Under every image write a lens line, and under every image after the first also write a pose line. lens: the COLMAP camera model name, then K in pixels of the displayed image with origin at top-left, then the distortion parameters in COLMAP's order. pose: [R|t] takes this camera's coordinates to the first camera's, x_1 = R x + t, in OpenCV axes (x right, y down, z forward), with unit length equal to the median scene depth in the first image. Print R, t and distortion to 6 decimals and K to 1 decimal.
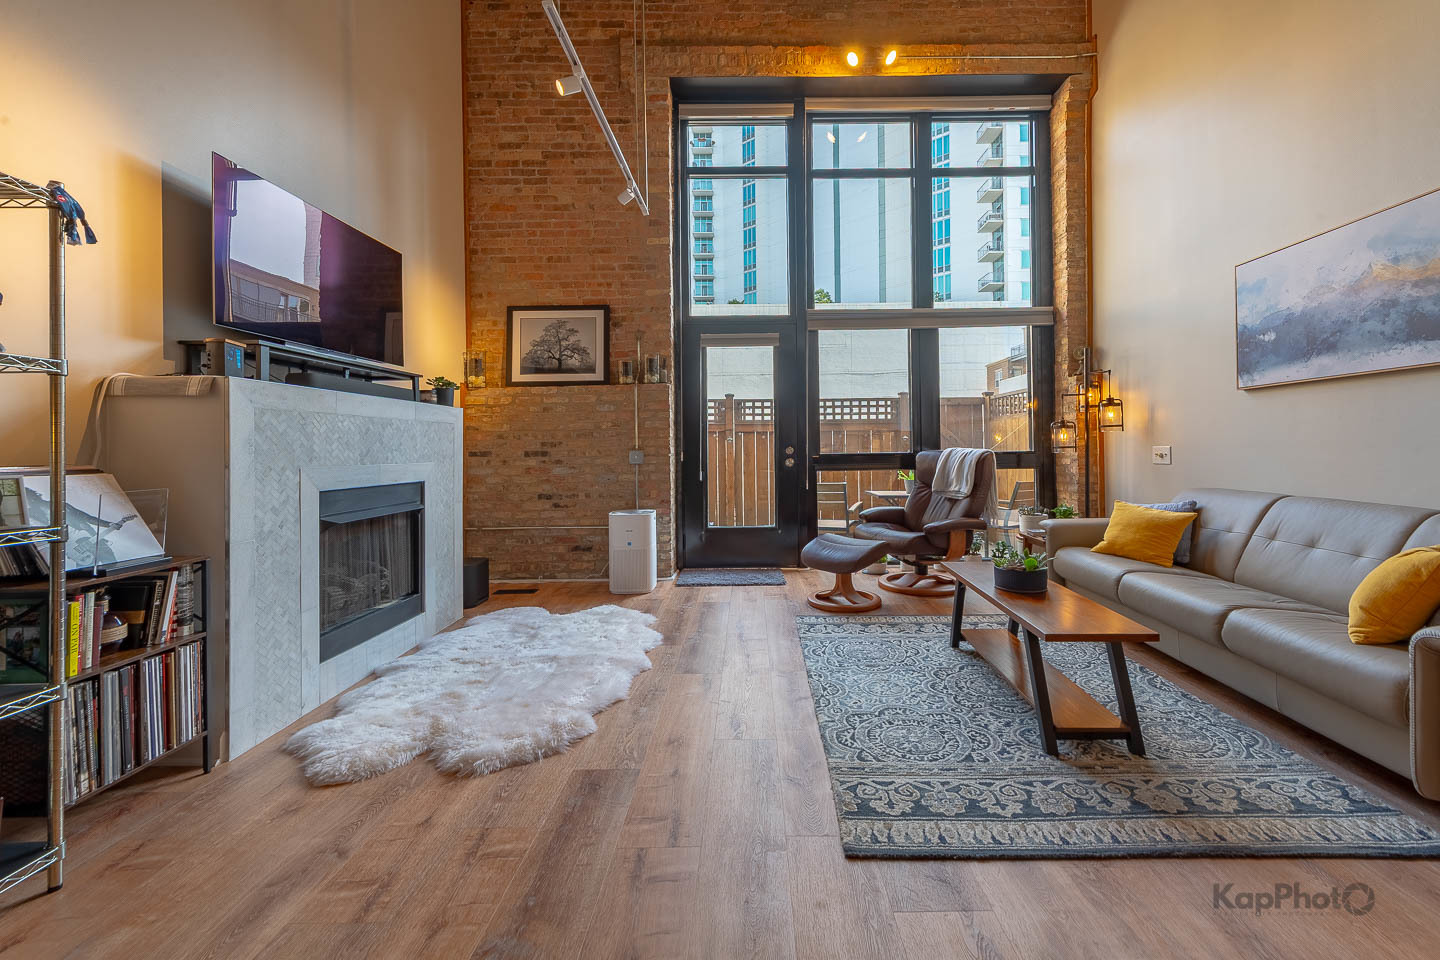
lens RADIAL K [[557.8, 0, 777.7], [0, 557.8, 443.3], [0, 0, 1]] dist [0.012135, -0.005320]
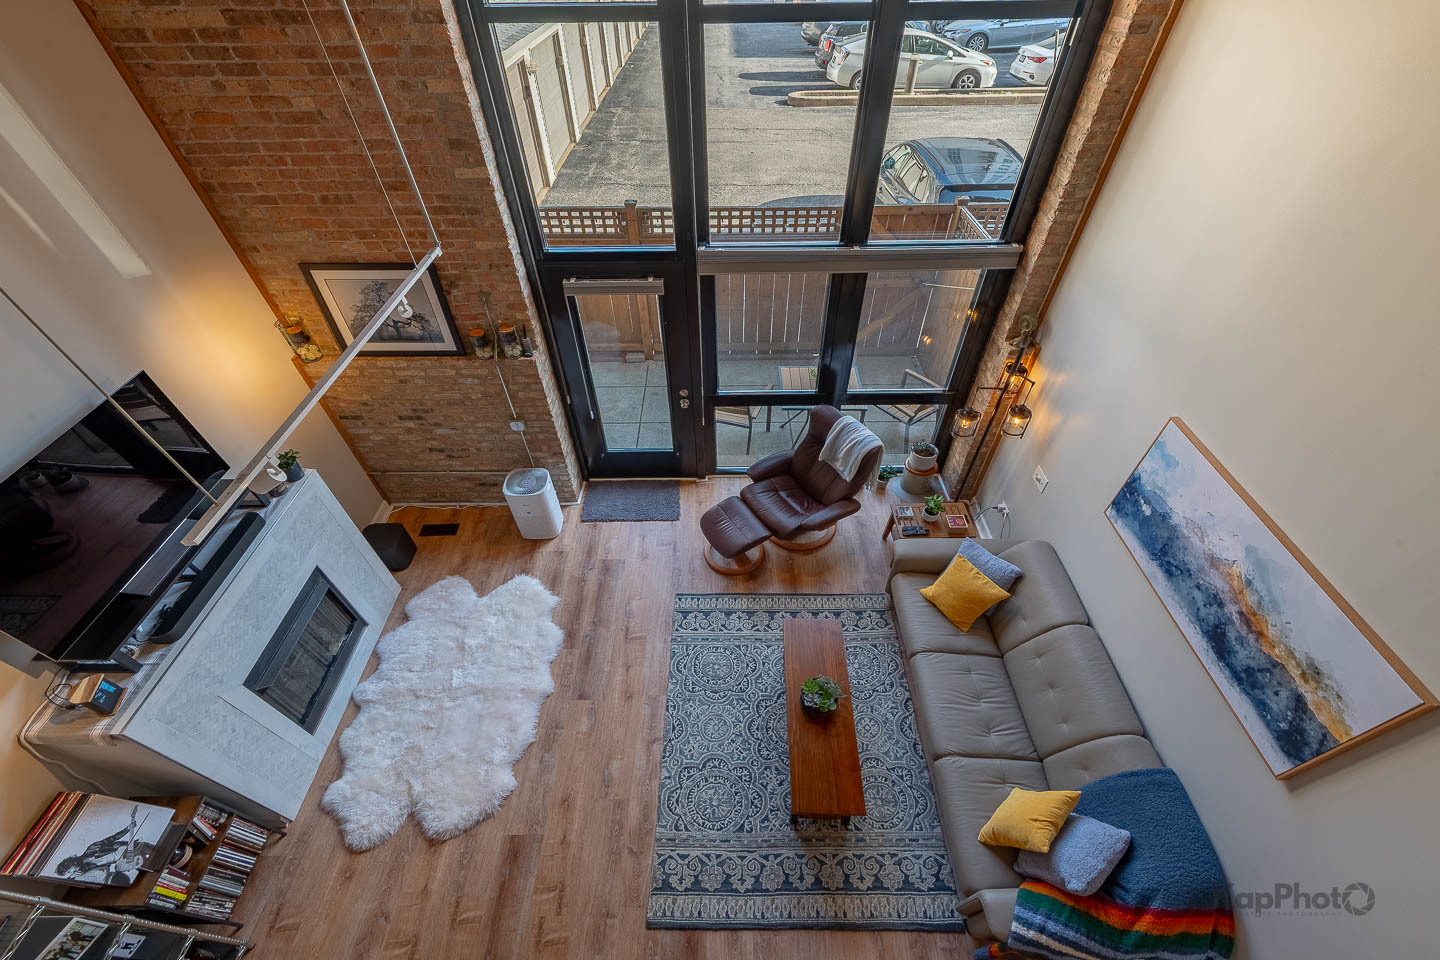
lens RADIAL K [[577.4, 0, 758.0], [0, 577.4, 460.4], [0, 0, 1]] dist [0.009645, -0.003870]
pose [[0.998869, 0.041562, 0.023107, 0.140127], [-0.045595, 0.699047, 0.713620, -0.662284], [0.013507, -0.713866, 0.700152, 0.263624]]
